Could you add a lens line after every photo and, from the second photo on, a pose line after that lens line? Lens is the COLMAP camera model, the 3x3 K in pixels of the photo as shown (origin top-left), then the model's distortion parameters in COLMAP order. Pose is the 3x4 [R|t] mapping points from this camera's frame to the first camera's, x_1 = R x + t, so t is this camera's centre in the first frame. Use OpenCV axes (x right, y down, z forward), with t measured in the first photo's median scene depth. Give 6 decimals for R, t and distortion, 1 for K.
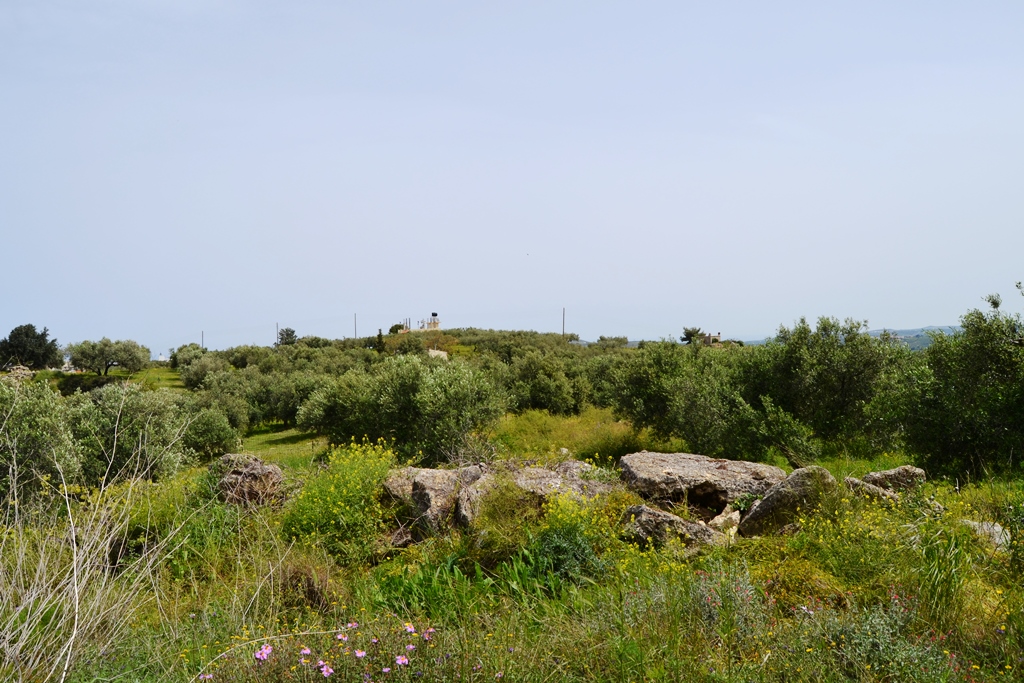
lens RADIAL K [[794.0, 0, 512.7], [0, 794.0, 338.5], [0, 0, 1]] dist [-0.082851, -0.002883]
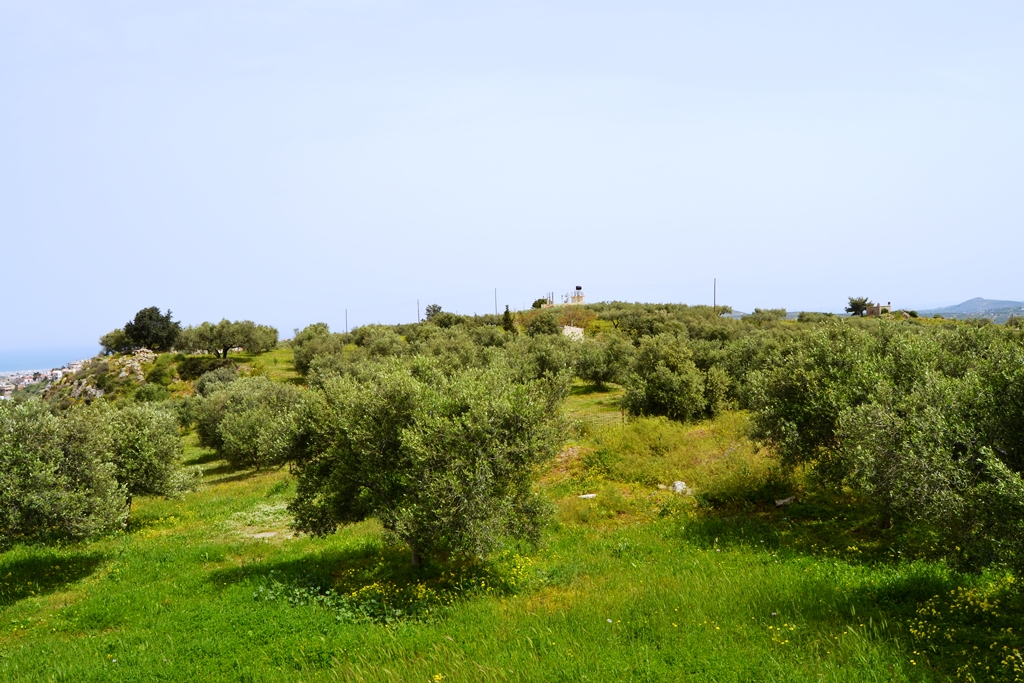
lens RADIAL K [[794.0, 0, 509.9], [0, 794.0, 339.3], [0, 0, 1]] dist [-0.082851, -0.002883]
pose [[0.980931, -0.007484, -0.194212, 0.017882], [0.014225, 0.999343, 0.033338, -0.003584], [0.193835, -0.035465, 0.980393, 0.099208]]
